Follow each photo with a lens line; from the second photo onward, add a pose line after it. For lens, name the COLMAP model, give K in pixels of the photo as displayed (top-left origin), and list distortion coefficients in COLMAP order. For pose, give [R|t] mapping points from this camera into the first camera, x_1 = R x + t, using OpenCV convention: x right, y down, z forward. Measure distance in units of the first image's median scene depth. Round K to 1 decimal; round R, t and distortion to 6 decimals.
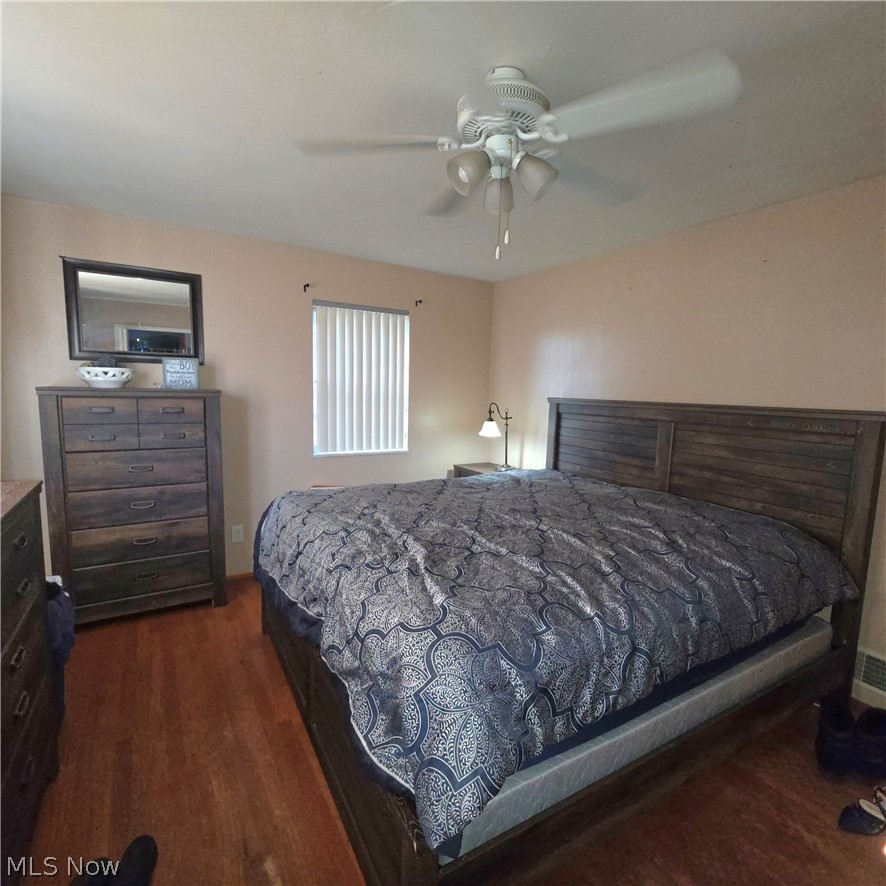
lens RADIAL K [[473.4, 0, 444.5], [0, 473.4, 444.7], [0, 0, 1]] dist [-0.000348, 0.000254]
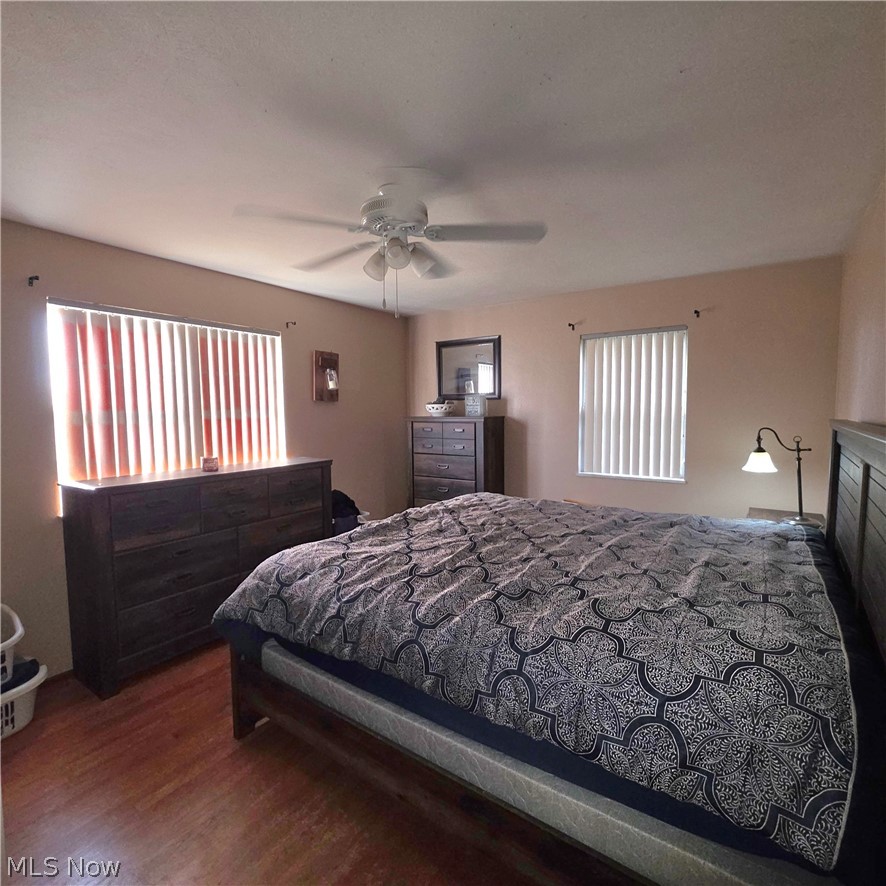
lens RADIAL K [[473.4, 0, 444.5], [0, 473.4, 444.7], [0, 0, 1]] dist [-0.000348, 0.000254]
pose [[0.419917, 0.039331, -0.906710, 0.580072], [-0.088568, 0.996068, 0.002189, -0.019474], [0.903230, 0.079386, 0.421749, 0.238092]]
